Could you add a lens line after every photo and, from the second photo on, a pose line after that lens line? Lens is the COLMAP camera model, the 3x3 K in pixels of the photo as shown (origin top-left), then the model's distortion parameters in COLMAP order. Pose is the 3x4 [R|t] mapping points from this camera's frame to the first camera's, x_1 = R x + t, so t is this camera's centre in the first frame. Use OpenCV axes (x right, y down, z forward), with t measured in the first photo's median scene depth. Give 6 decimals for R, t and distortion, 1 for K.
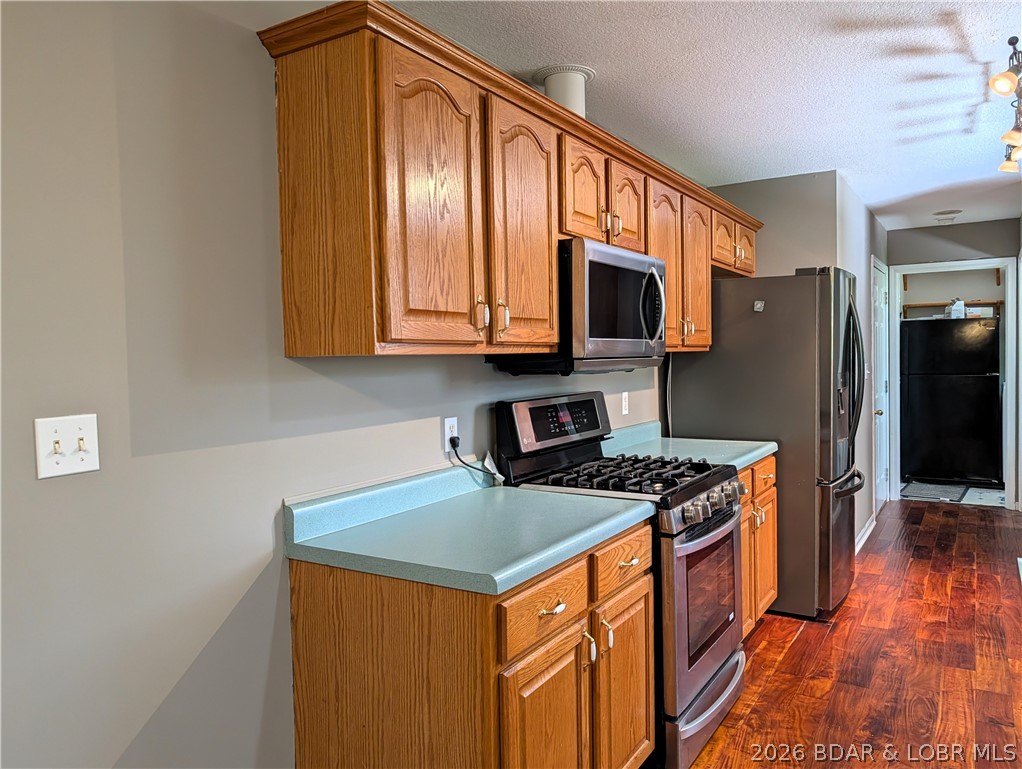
lens RADIAL K [[751.1, 0, 511.0], [0, 751.1, 384.5], [0, 0, 1]] dist [0.073284, -0.083368]
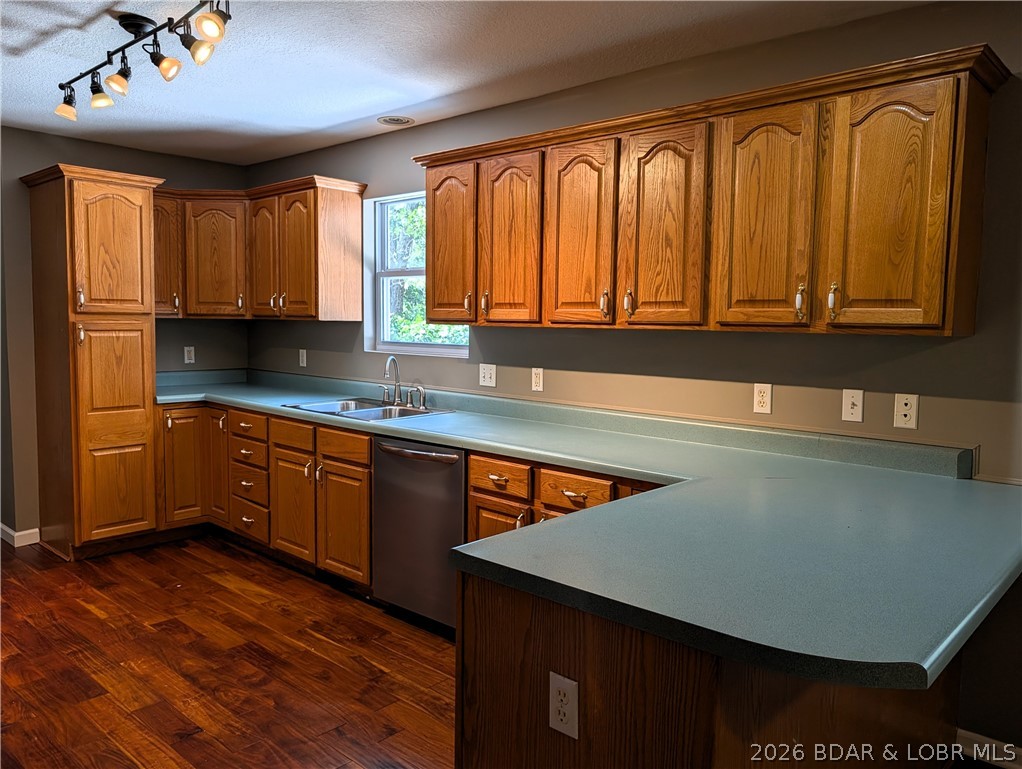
lens RADIAL K [[767.9, 0, 500.7], [0, 767.9, 382.2], [0, 0, 1]] dist [0.002062, -0.005281]
pose [[0.193480, -0.059903, 0.979274, -0.189103], [0.016970, 0.998189, 0.057707, -0.028841], [-0.980957, 0.005454, 0.194147, 0.515602]]
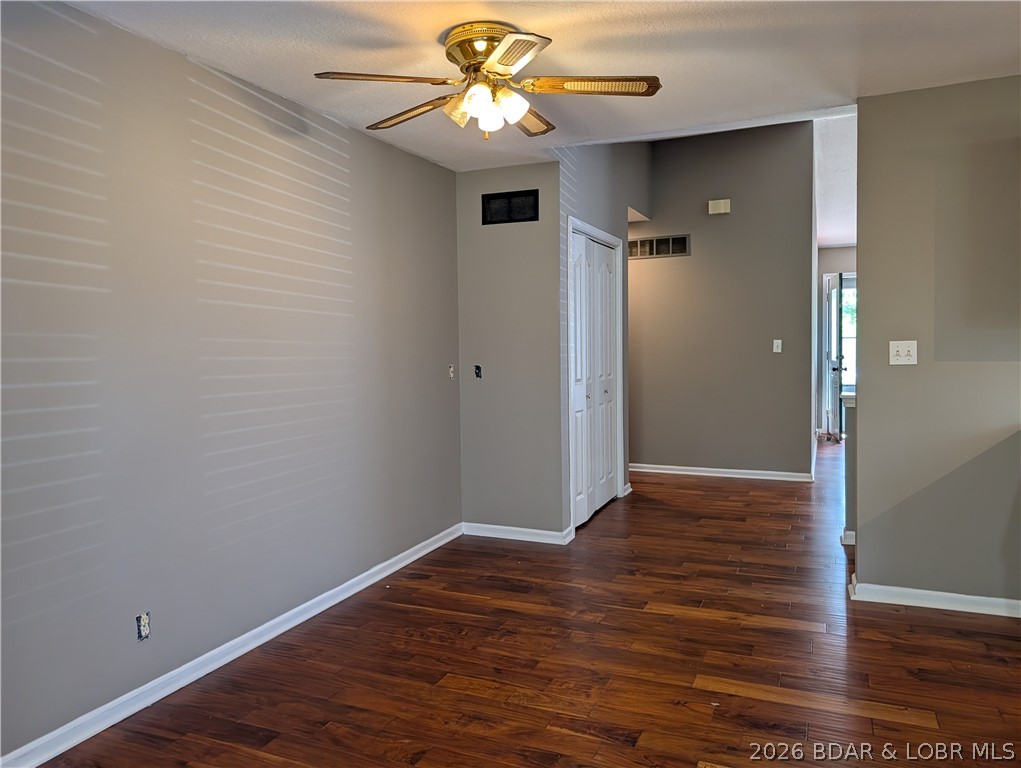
lens RADIAL K [[730.7, 0, 510.5], [0, 730.7, 384.0], [0, 0, 1]] dist [0.013868, -0.007163]
pose [[0.139983, 0.072966, -0.987462, 0.950656], [-0.022222, 0.997261, 0.070540, 0.023568], [0.989905, 0.012069, 0.141221, -0.359845]]
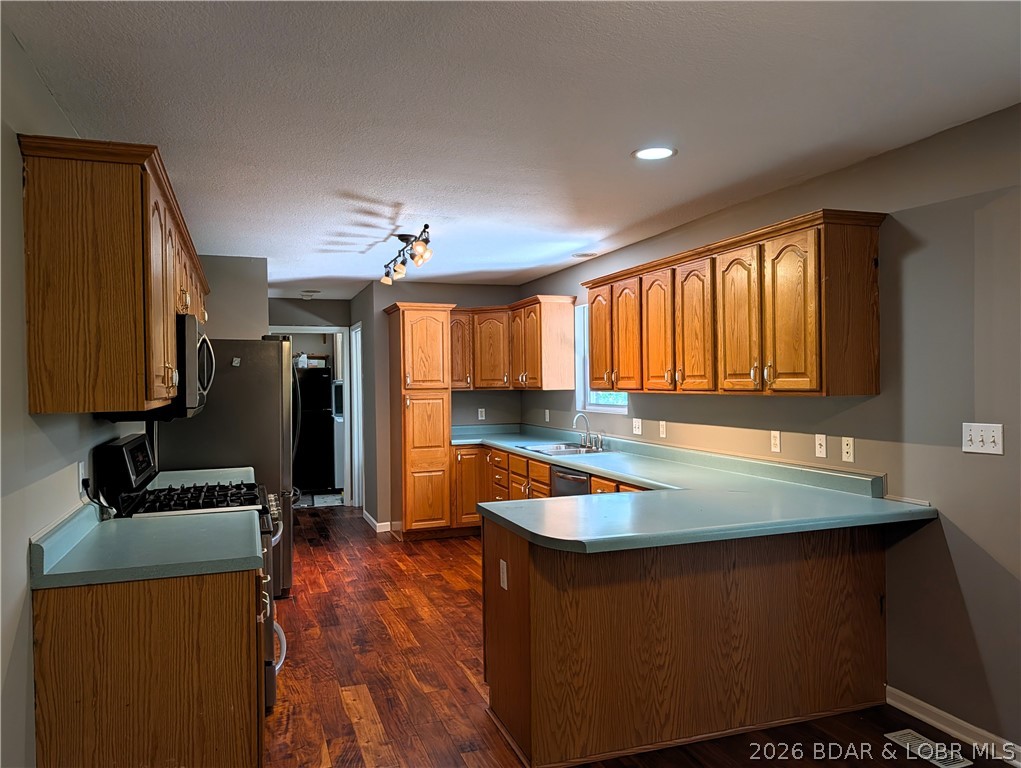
lens RADIAL K [[730.7, 0, 510.5], [0, 730.7, 384.0], [0, 0, 1]] dist [0.013868, -0.007163]
pose [[0.623513, 0.006926, 0.781782, -0.557569], [0.030203, 0.999001, -0.032938, -0.017558], [-0.781229, 0.044150, 0.622681, -0.207226]]
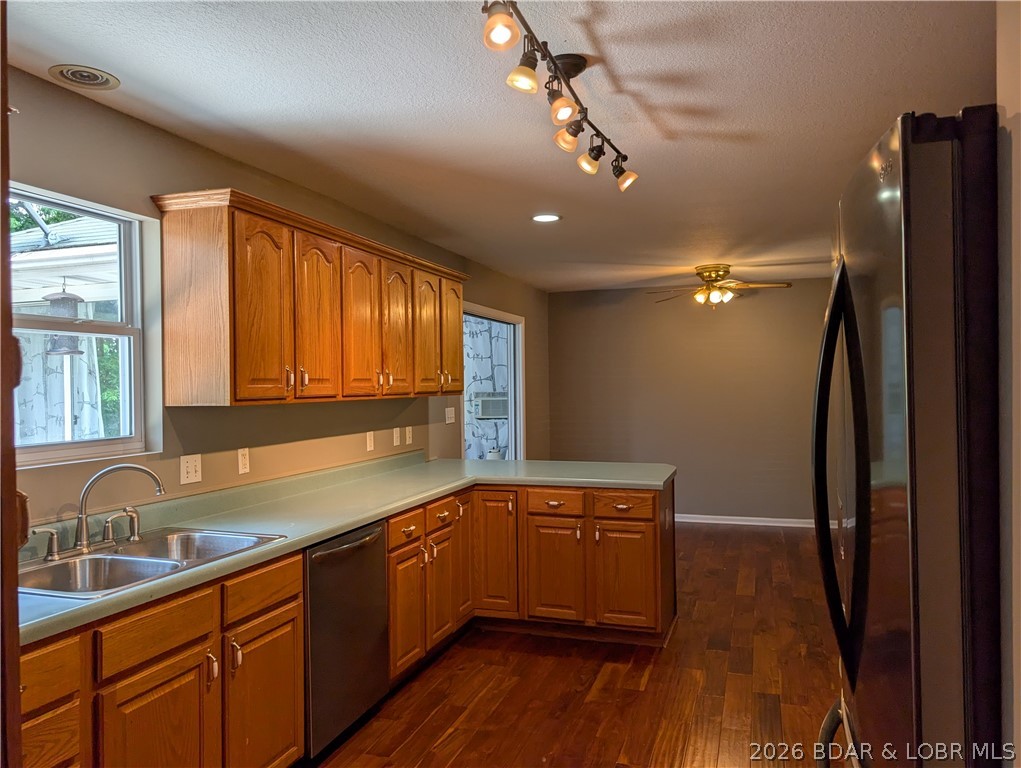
lens RADIAL K [[734.4, 0, 538.7], [0, 734.4, 380.1], [0, 0, 1]] dist [-0.030799, -0.001778]
pose [[-0.965747, 0.032733, -0.257412, 1.125353], [0.025130, 0.999147, 0.032773, -0.122457], [0.258265, 0.025182, -0.965746, 2.155235]]
